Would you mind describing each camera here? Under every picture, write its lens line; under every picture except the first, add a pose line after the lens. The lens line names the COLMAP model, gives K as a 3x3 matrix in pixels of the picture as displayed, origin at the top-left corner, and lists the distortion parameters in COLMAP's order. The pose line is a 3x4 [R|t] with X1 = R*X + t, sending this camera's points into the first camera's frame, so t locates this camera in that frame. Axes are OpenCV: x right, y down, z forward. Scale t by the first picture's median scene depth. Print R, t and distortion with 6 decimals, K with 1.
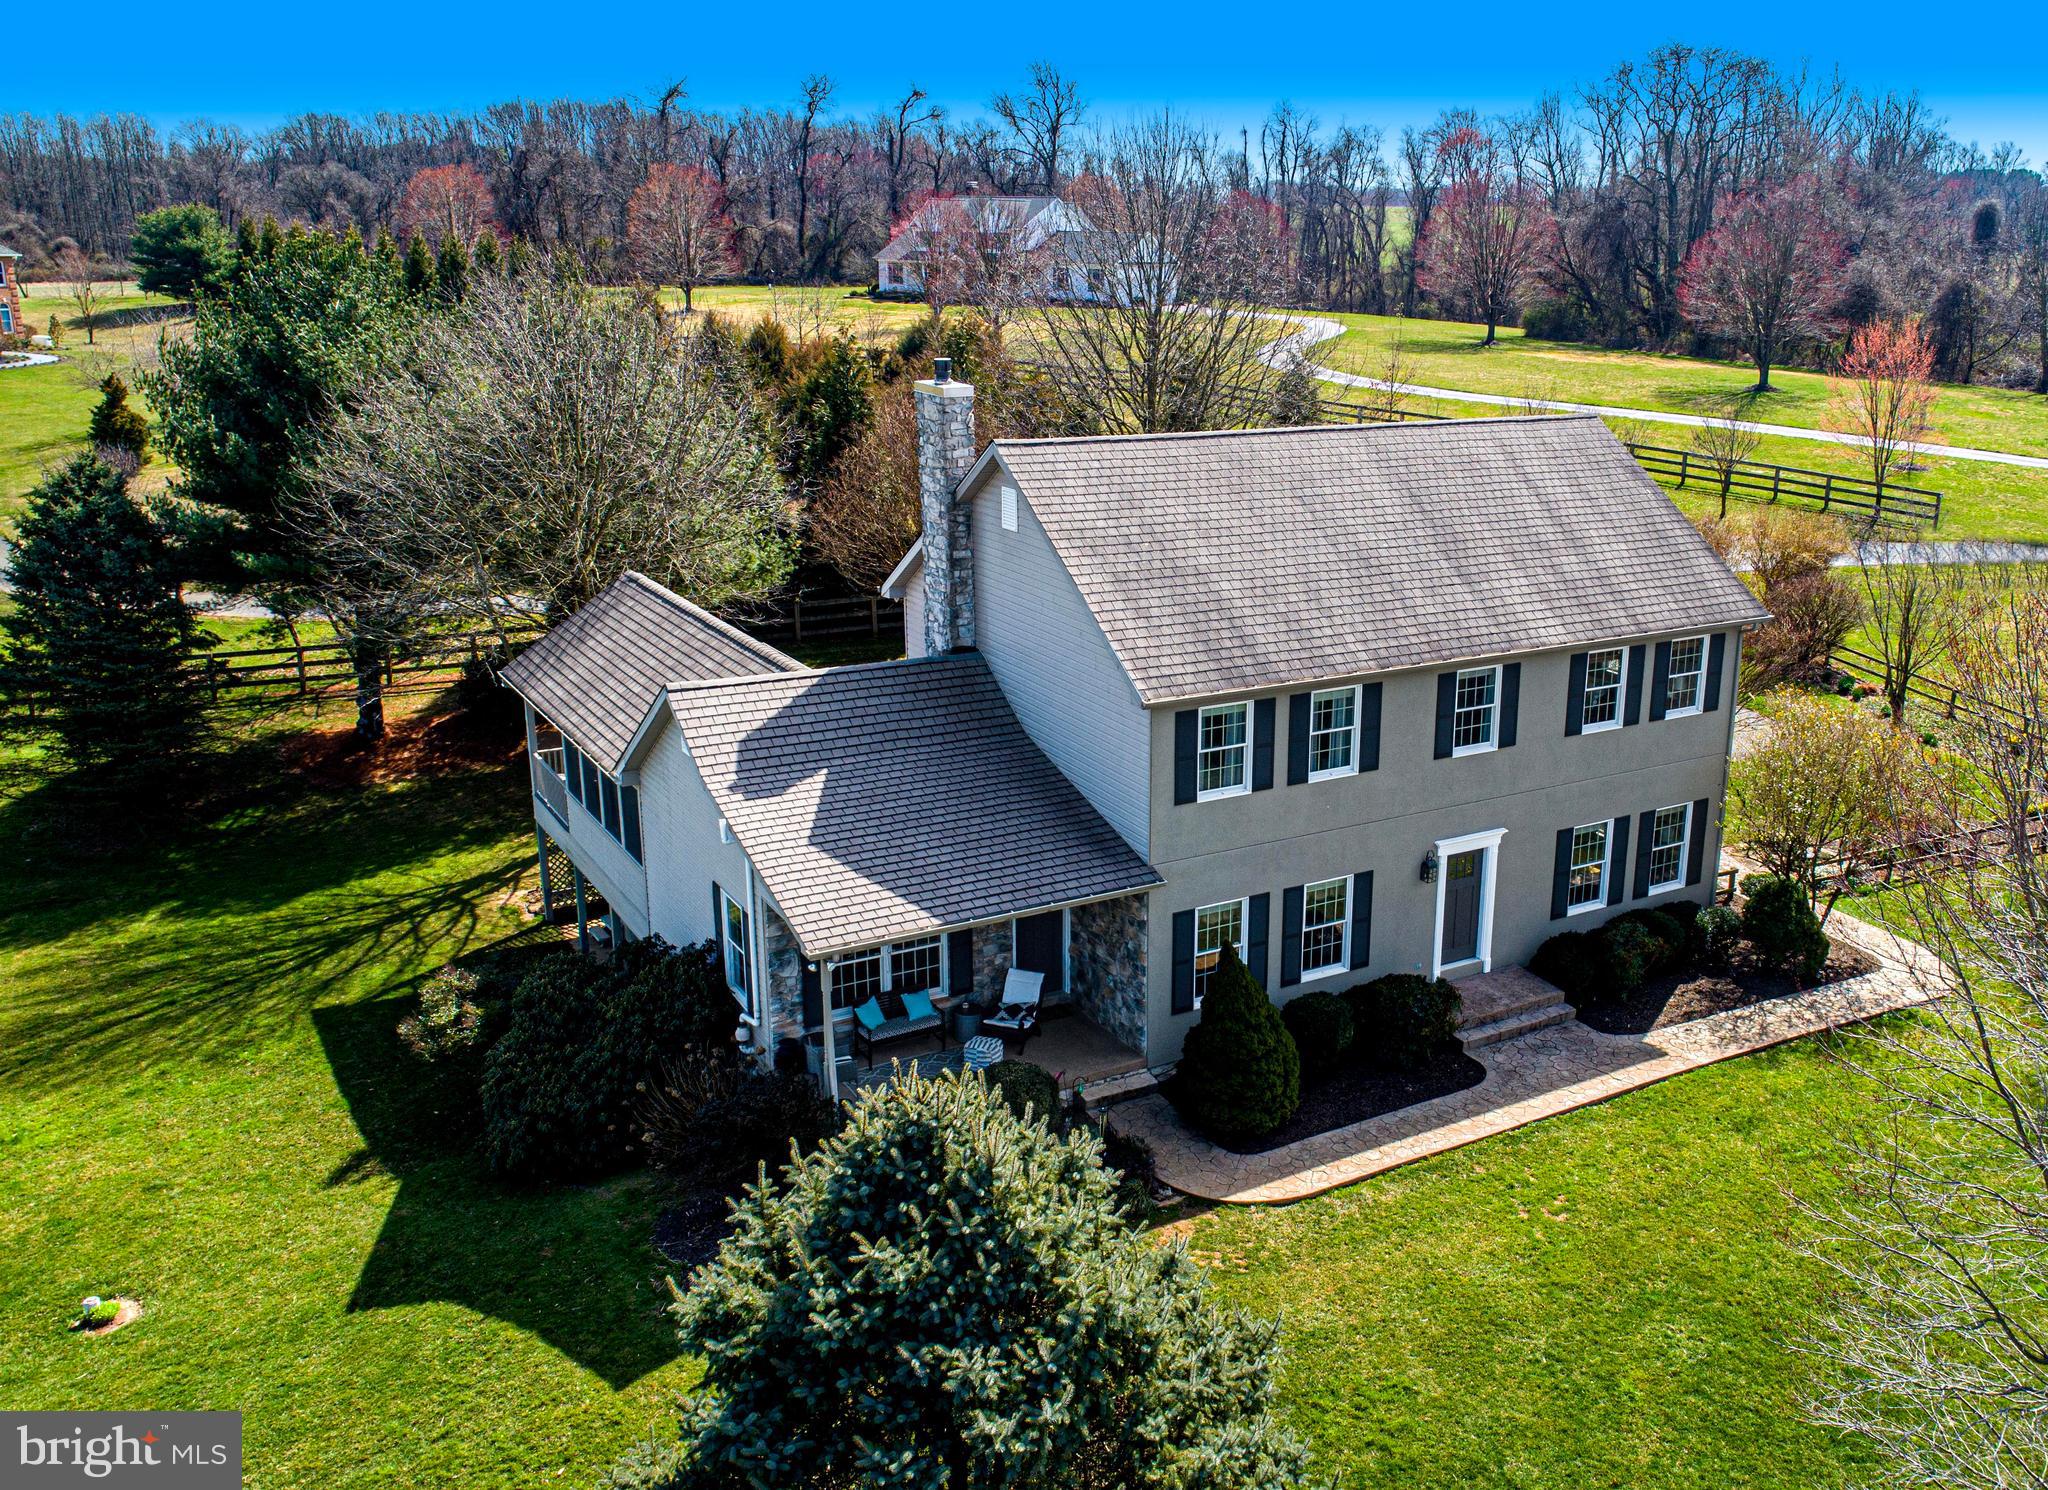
lens RADIAL K [[1729.4, 0, 1196.4], [0, 1729.4, 752.9], [0, 0, 1]] dist [0.007236, 0.004119]
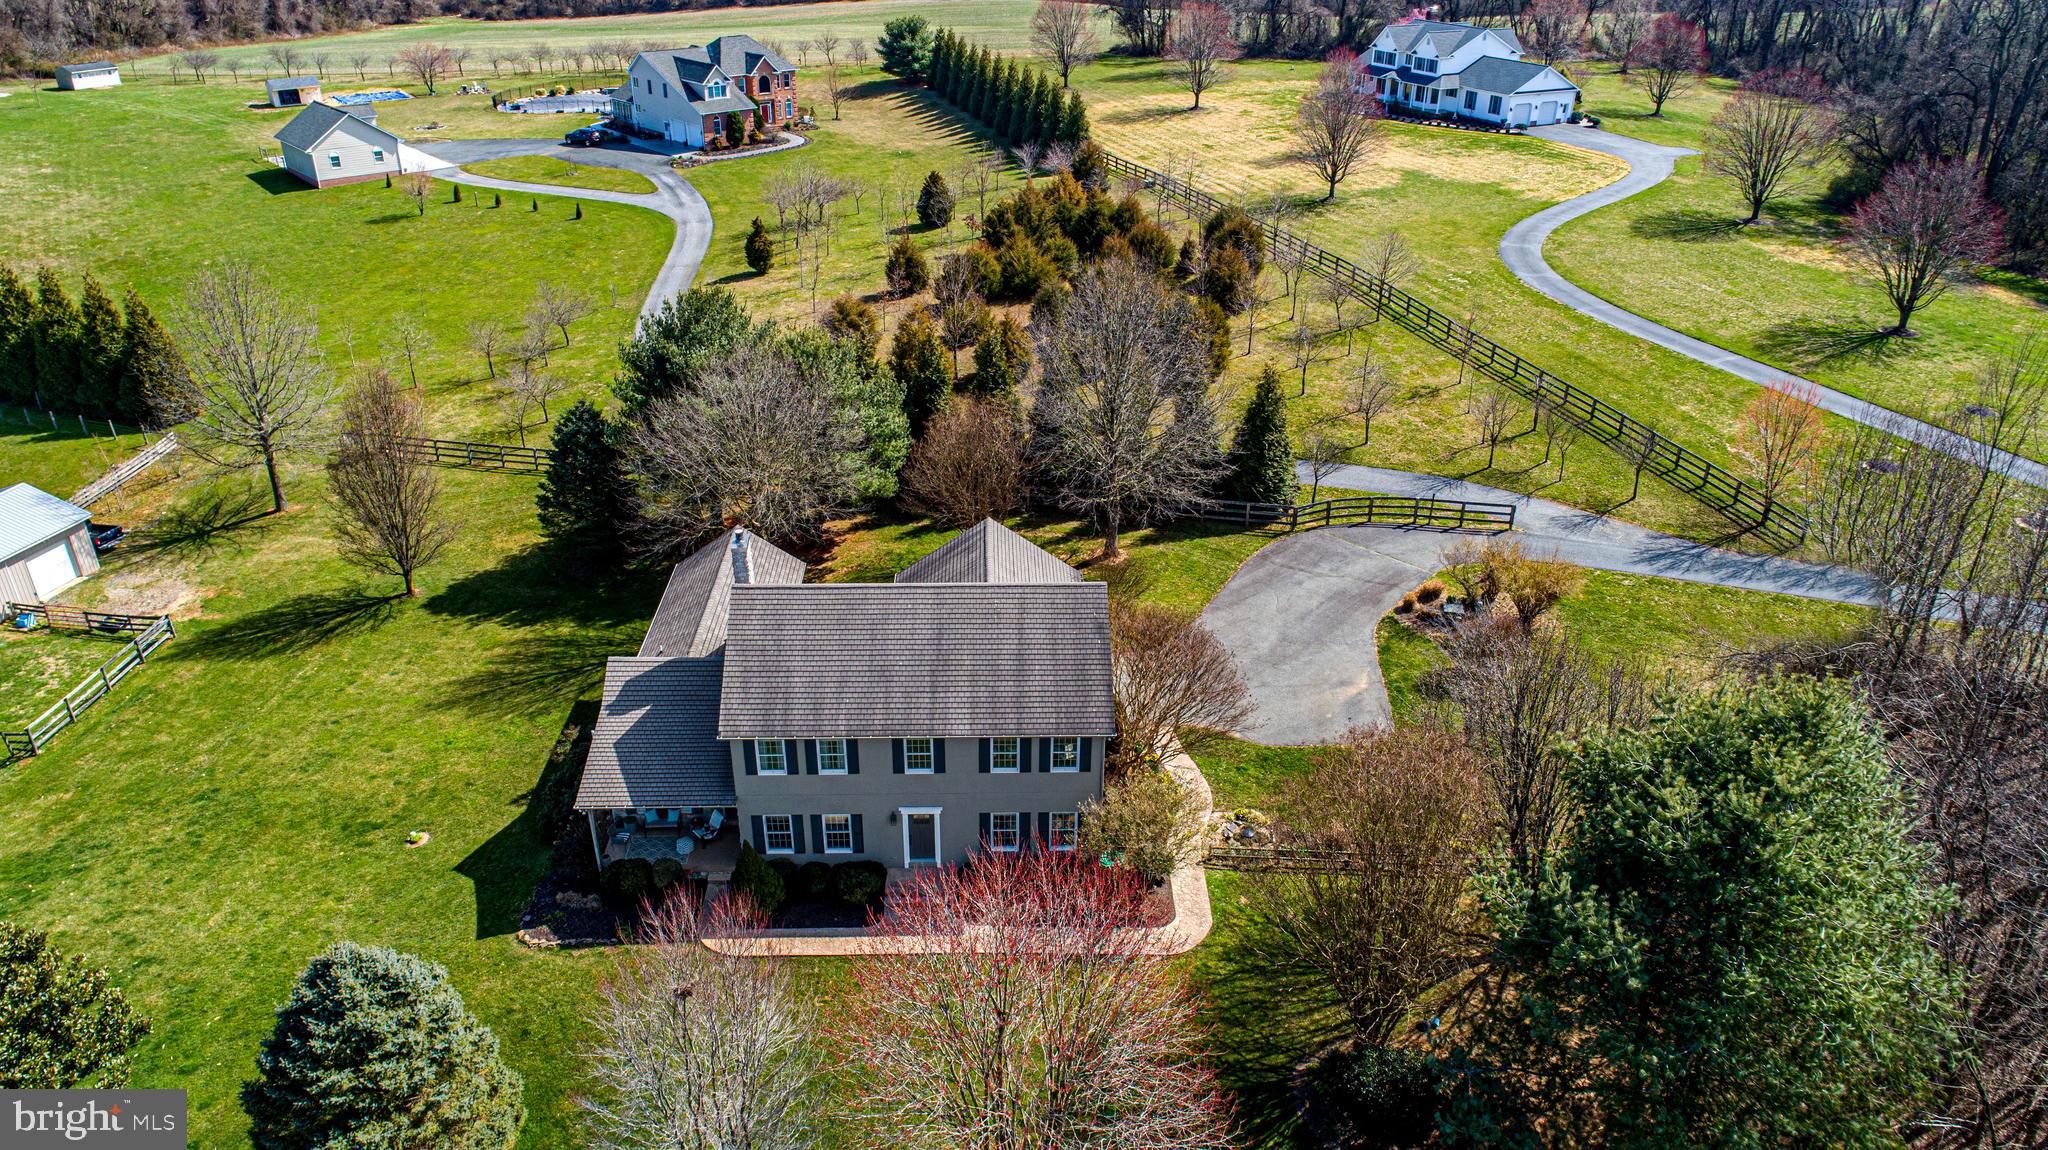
lens RADIAL K [[1380.2, 0, 1024.0], [0, 1380.2, 575.0], [0, 0, 1]] dist [-0.005667, -0.001952]
pose [[0.861002, 0.226132, -0.455566, 0.950368], [-0.136574, 0.965620, 0.221191, -0.599378], [0.489922, -0.128228, 0.862284, -0.315507]]
